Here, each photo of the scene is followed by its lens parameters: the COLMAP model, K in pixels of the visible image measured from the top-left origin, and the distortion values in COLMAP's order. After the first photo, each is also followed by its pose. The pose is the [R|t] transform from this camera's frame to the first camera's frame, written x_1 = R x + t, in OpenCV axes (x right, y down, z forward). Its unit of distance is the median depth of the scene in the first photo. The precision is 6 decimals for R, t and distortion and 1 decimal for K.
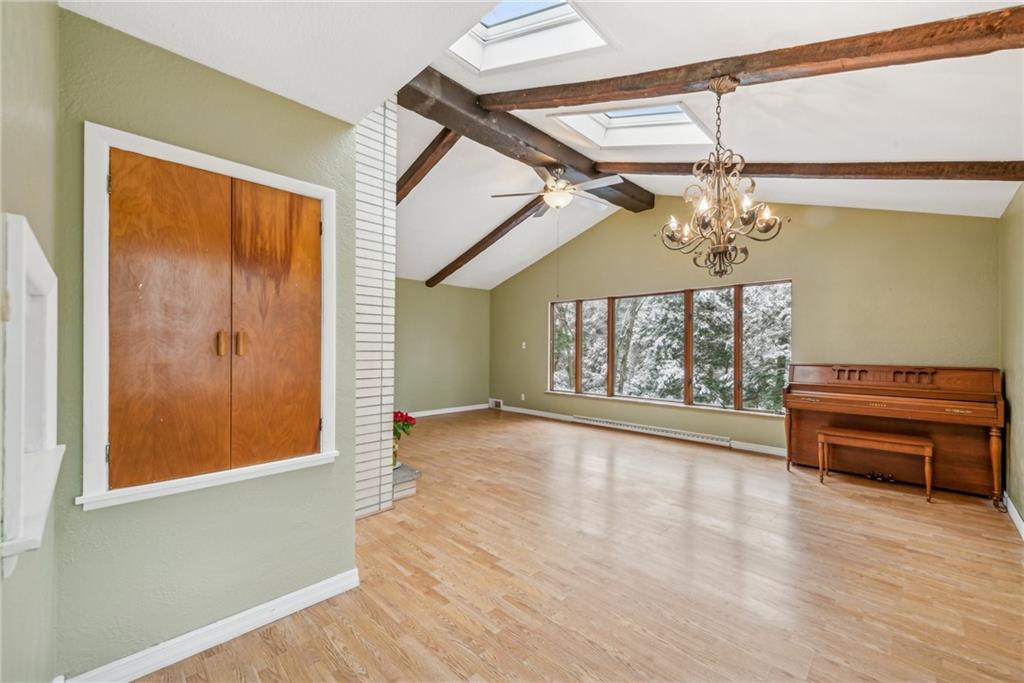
lens RADIAL K [[412.1, 0, 517.3], [0, 412.1, 347.8], [0, 0, 1]] dist [0.015034, -0.000329]
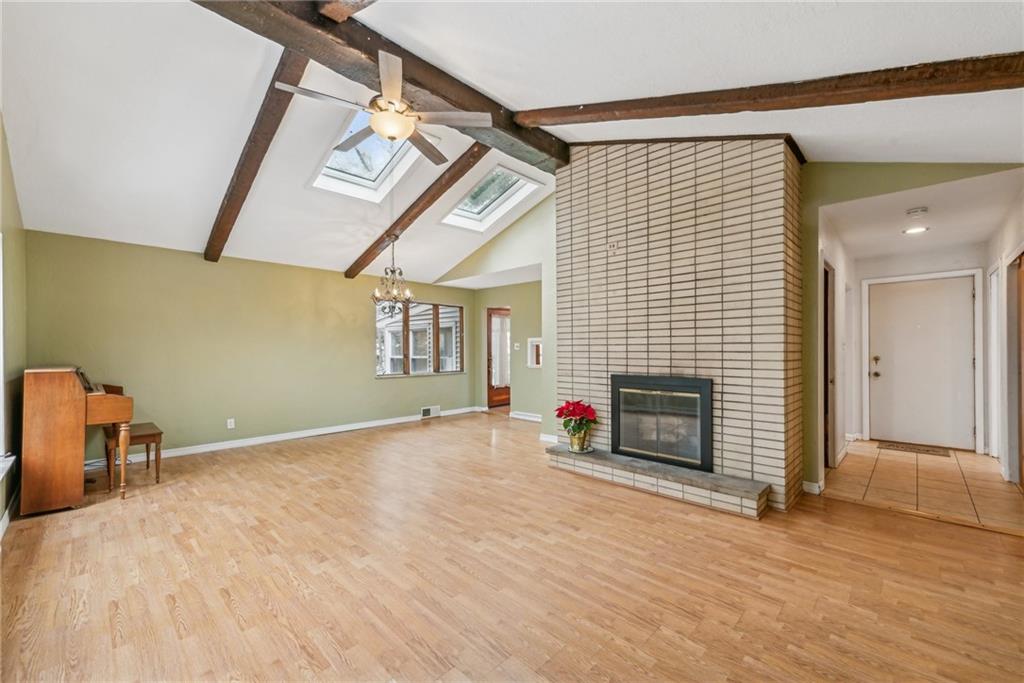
lens RADIAL K [[412.1, 0, 517.3], [0, 412.1, 347.8], [0, 0, 1]] dist [0.015034, -0.000329]
pose [[-0.999939, 0.000669, -0.010983, -0.110372], [0.000640, 0.999996, 0.002649, -0.004803], [0.010985, 0.002642, -0.999936, 1.865675]]
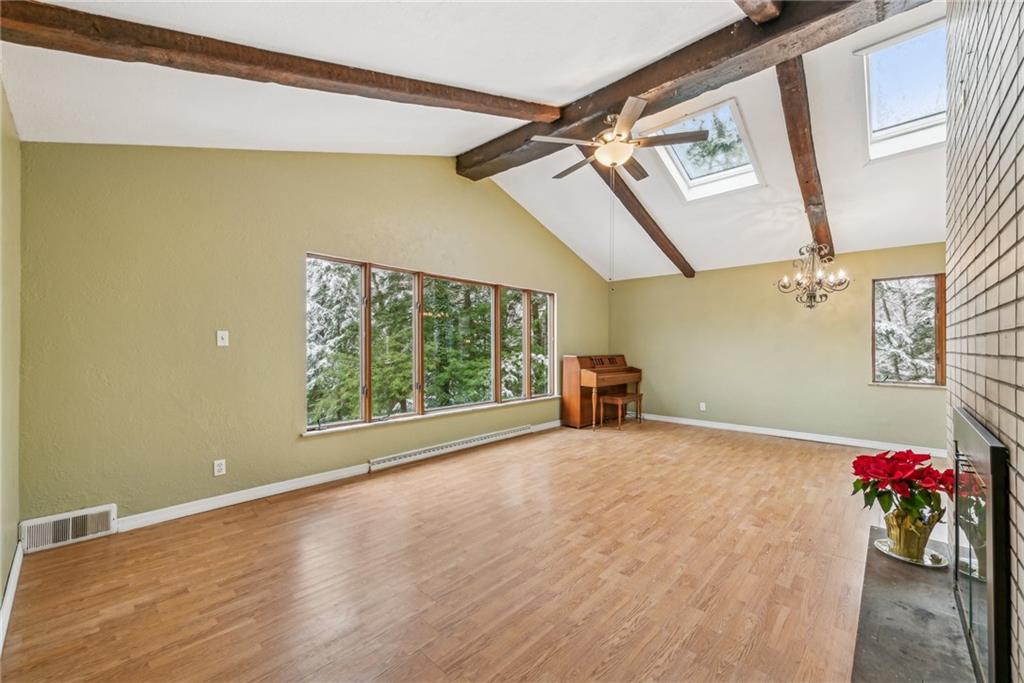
lens RADIAL K [[412.1, 0, 517.3], [0, 412.1, 347.8], [0, 0, 1]] dist [0.015034, -0.000329]
pose [[-0.043837, -0.008924, 0.998999, -0.747595], [-0.001756, 0.999959, 0.008856, -0.001361], [-0.999037, -0.001366, -0.043851, 1.348923]]
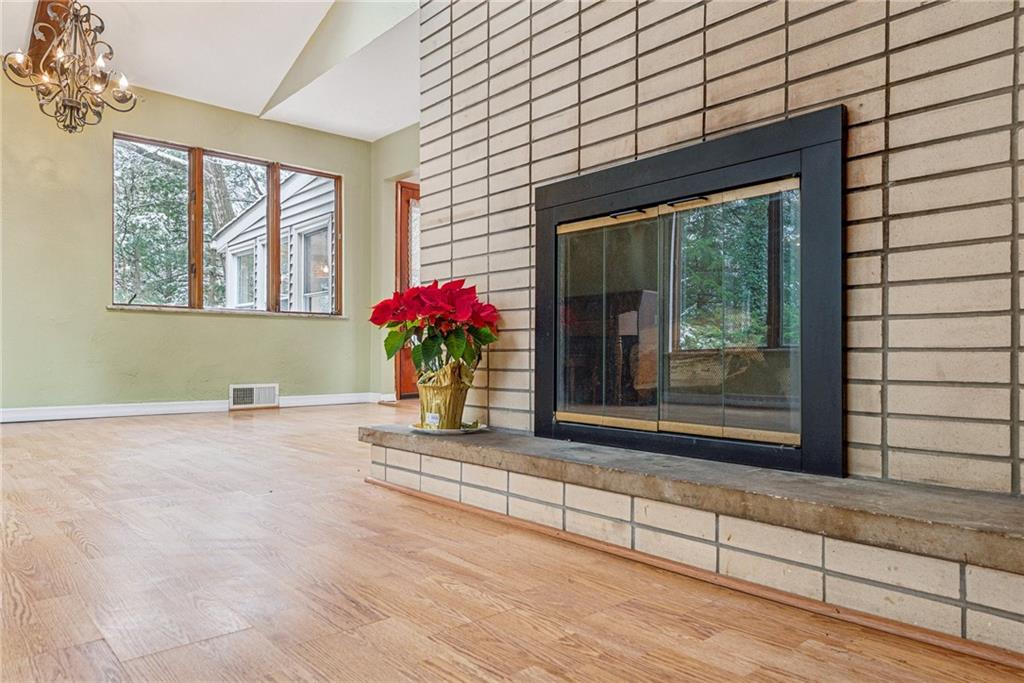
lens RADIAL K [[691.8, 0, 514.5], [0, 691.8, 345.1], [0, 0, 1]] dist [0.019583, -0.001058]
pose [[-0.996835, -0.006006, 0.079269, -0.369982], [-0.006877, 0.999919, -0.010721, 0.185753], [-0.079198, -0.011232, -0.996796, 1.407276]]
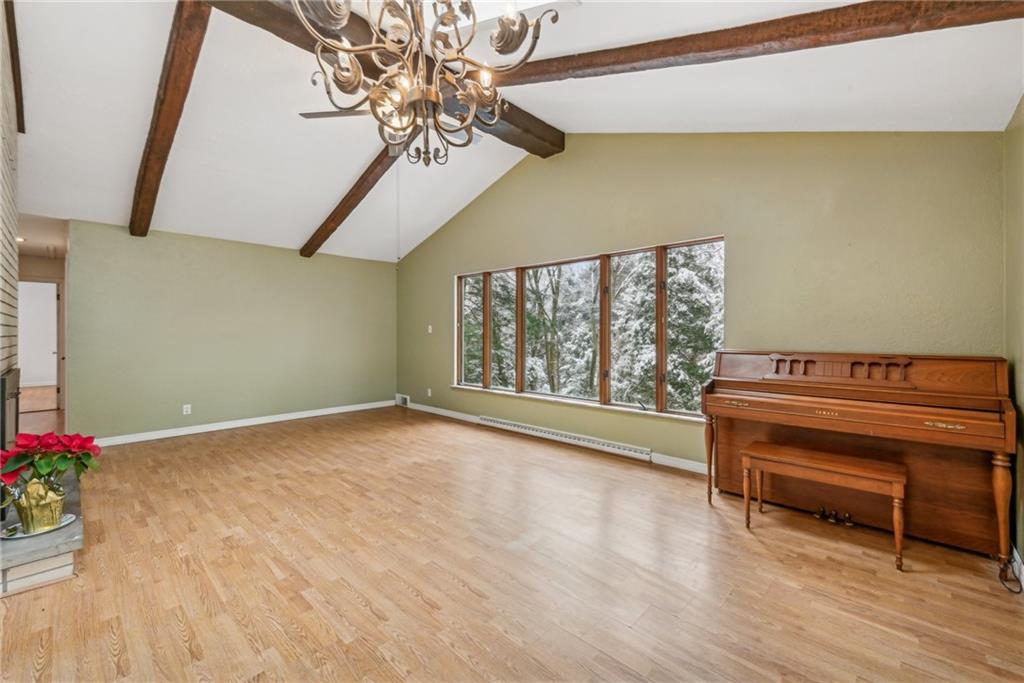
lens RADIAL K [[417.3, 0, 521.6], [0, 417.3, 335.1], [0, 0, 1]] dist [0.014351, -0.000160]
pose [[0.999581, -0.006980, 0.028089, 0.323142], [0.006847, 0.999965, 0.004839, 0.005593], [-0.028122, -0.004644, 0.999594, 0.307835]]
